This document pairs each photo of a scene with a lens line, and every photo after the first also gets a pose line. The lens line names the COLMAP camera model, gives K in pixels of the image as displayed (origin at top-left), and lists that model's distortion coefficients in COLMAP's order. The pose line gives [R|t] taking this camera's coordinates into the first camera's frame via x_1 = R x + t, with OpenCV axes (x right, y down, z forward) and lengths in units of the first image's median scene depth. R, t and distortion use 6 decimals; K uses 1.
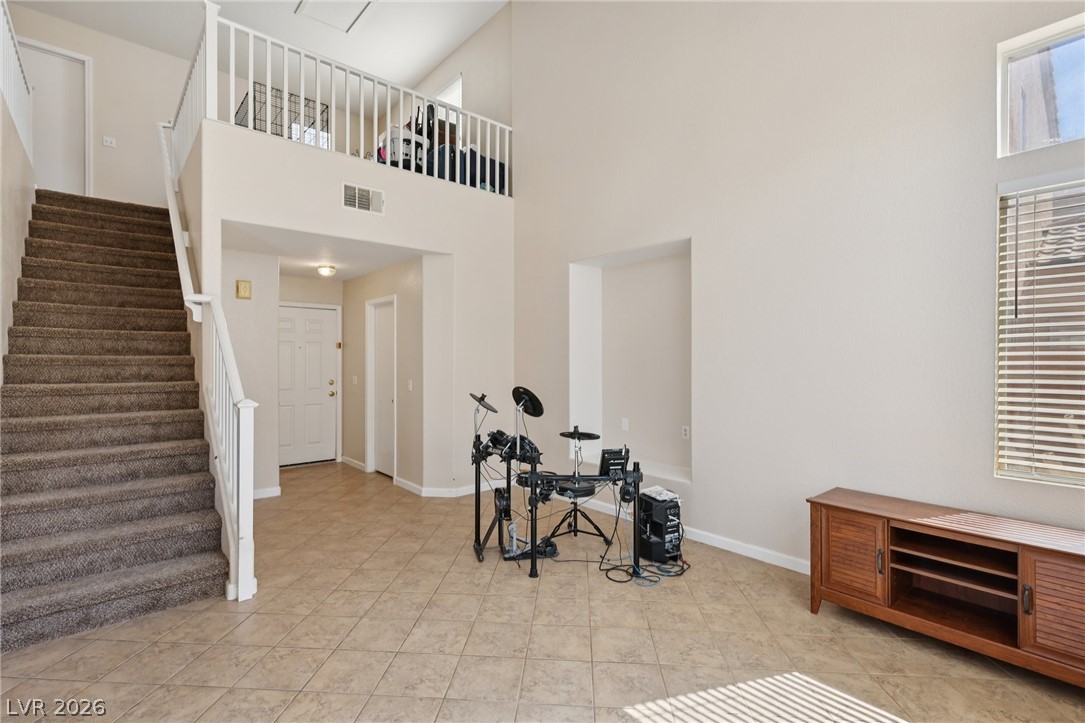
lens RADIAL K [[500.1, 0, 539.9], [0, 500.1, 368.1], [0, 0, 1]] dist [-0.000012, -0.000187]
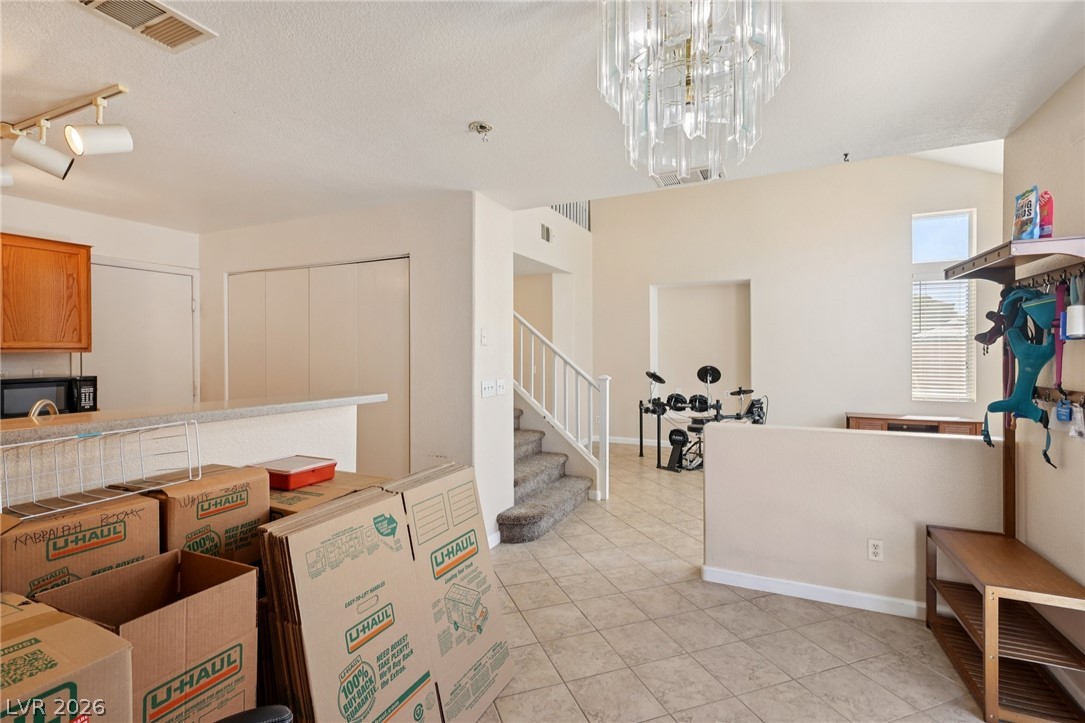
lens RADIAL K [[500.1, 0, 549.4], [0, 500.1, 354.9], [0, 0, 1]] dist [-0.000012, -0.000187]
pose [[0.914408, -0.002369, 0.404788, -1.160336], [0.013338, 0.999616, -0.024279, 0.033794], [-0.404575, 0.027600, 0.914088, -0.318988]]
